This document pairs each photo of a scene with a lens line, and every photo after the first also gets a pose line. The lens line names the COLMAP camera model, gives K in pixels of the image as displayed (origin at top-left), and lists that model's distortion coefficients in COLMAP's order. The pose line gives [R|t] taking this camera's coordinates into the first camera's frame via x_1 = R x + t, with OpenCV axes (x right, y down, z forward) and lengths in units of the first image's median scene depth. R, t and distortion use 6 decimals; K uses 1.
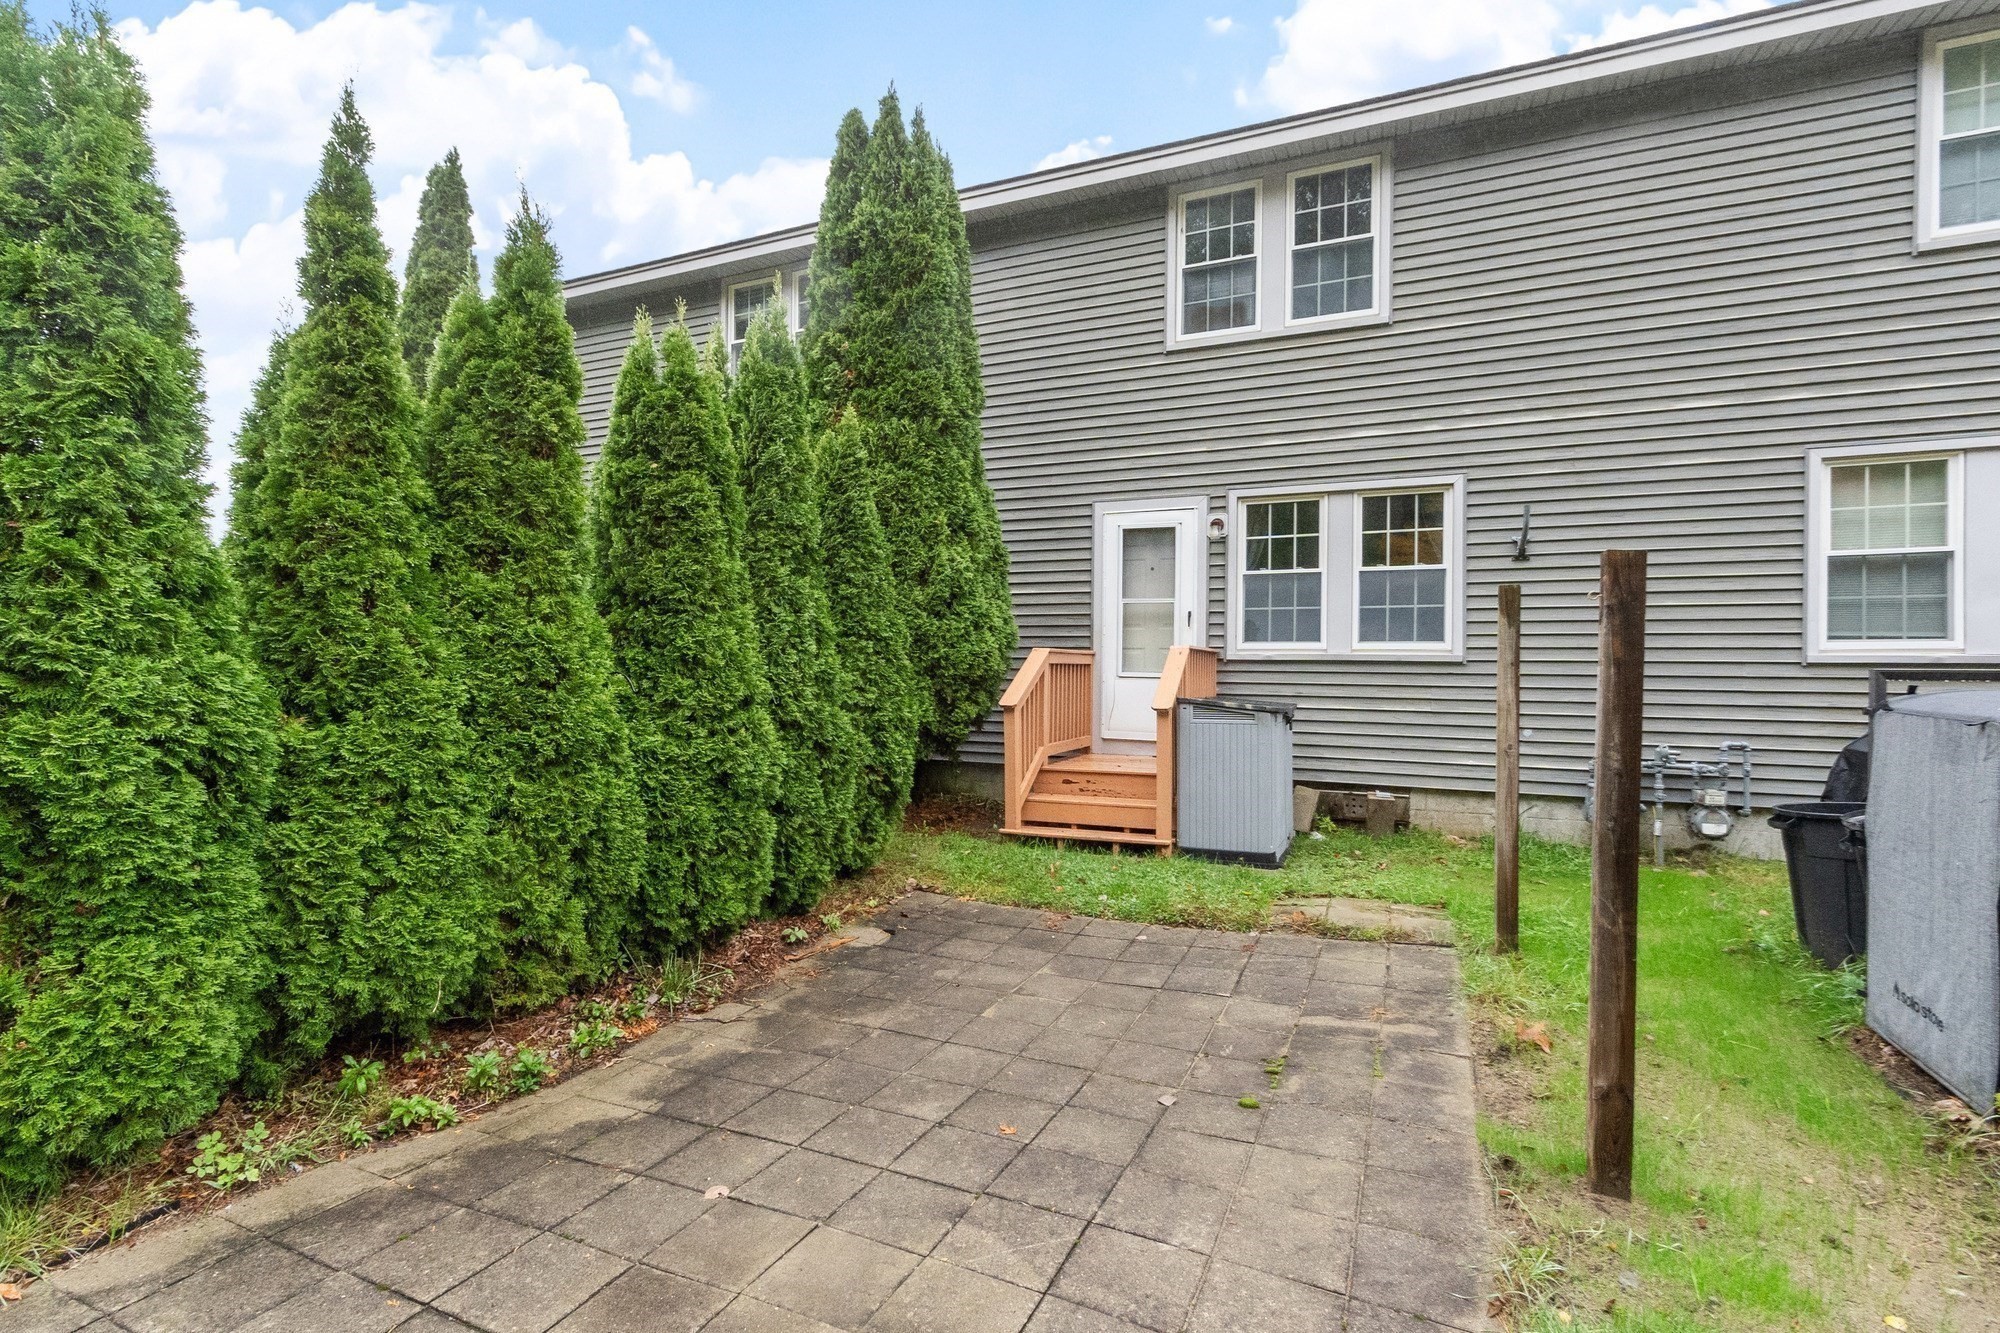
lens RADIAL K [[883.8, 0, 984.5], [0, 883.8, 665.3], [0, 0, 1]] dist [0.000214, -0.001582]
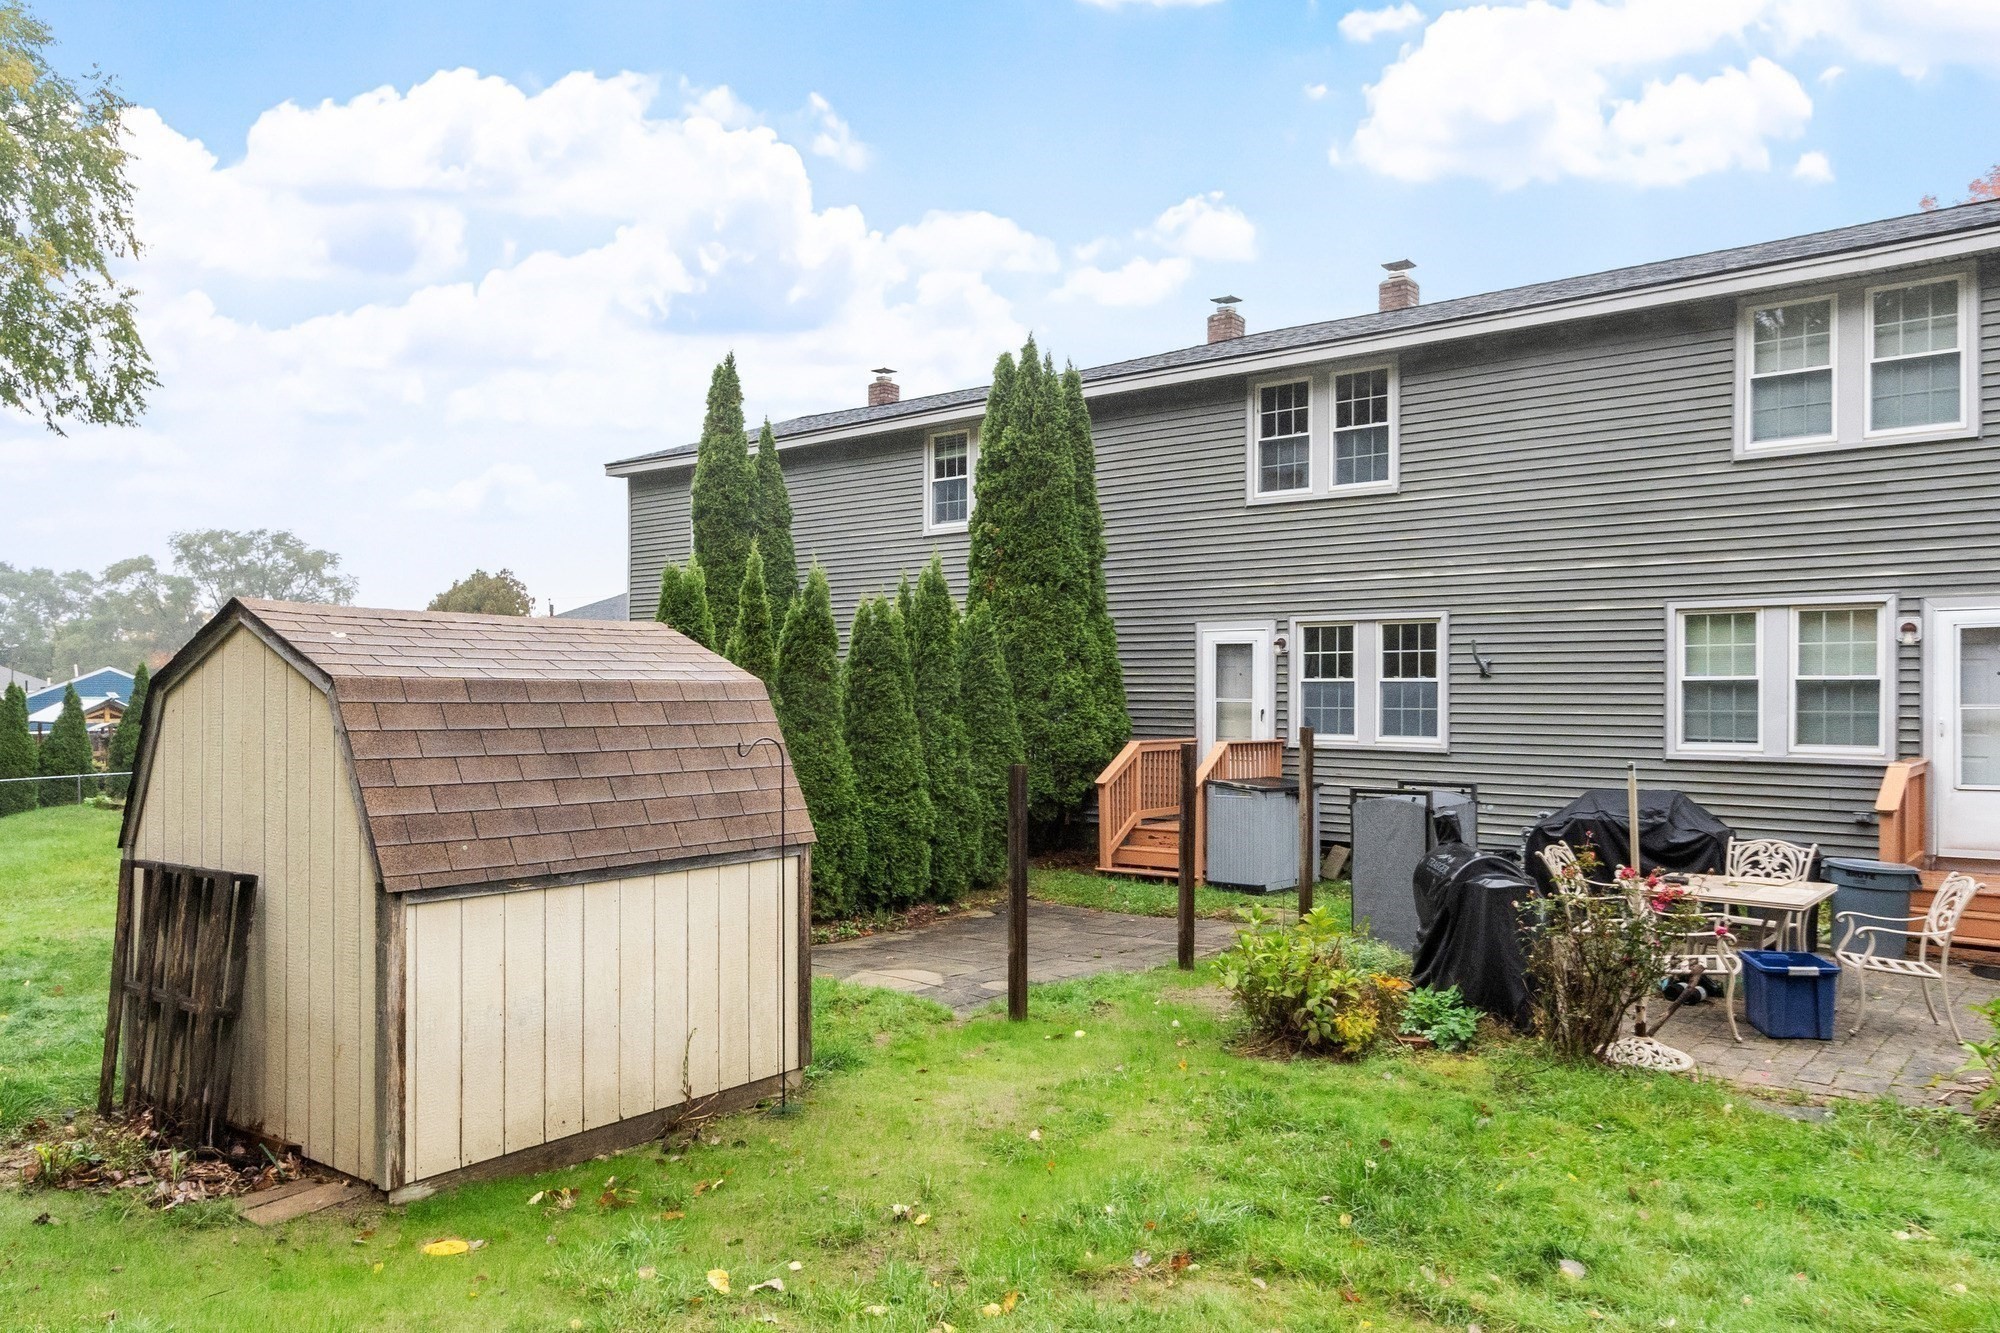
lens RADIAL K [[1373.9, 0, 1003.8], [0, 1373.9, 672.5], [0, 0, 1]] dist [-0.008513, -0.001227]
pose [[0.963245, -0.010907, -0.268401, 0.465793], [0.008173, 0.999903, -0.011302, -0.109116], [0.268498, 0.008693, 0.963241, -1.185605]]
